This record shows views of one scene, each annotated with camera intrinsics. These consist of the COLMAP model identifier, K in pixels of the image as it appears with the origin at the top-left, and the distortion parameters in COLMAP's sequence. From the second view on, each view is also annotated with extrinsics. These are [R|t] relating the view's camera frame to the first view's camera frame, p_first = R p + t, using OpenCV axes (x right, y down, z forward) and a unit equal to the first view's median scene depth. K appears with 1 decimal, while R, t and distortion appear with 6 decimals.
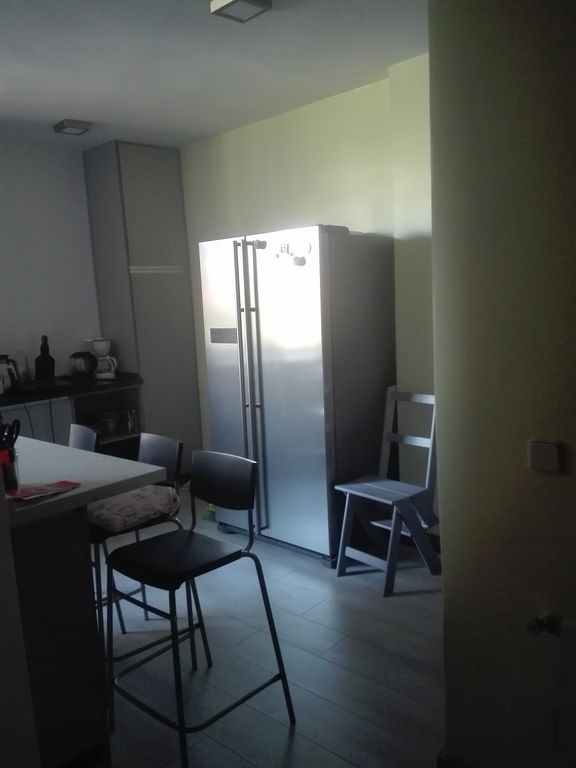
lens RADIAL K [[655.4, 0, 286.9], [0, 655.4, 389.3], [0, 0, 1]] dist [0.057711, -0.002069]
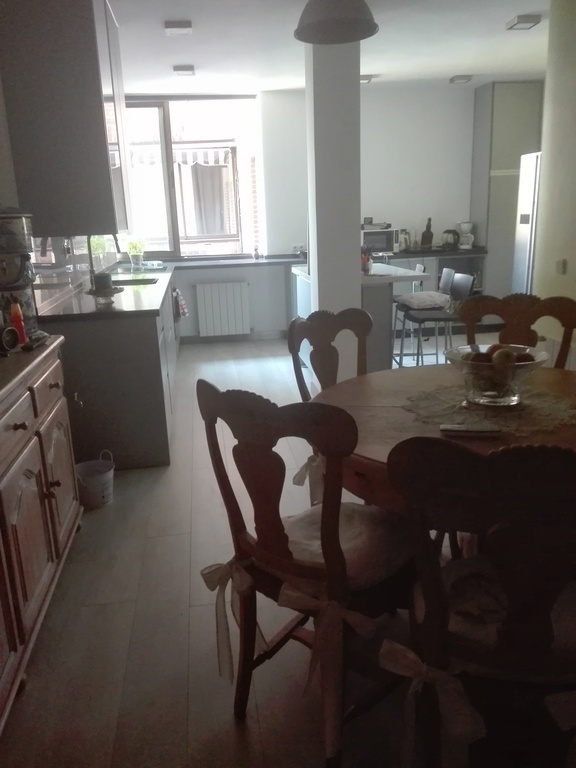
lens RADIAL K [[655.4, 0, 285.5], [0, 655.4, 384.0], [0, 0, 1]] dist [0.057711, -0.002069]
pose [[0.786267, 0.184889, -0.589576, 0.357058], [-0.099538, 0.979620, 0.174459, 0.065370], [0.609816, -0.078486, 0.788647, -0.470481]]
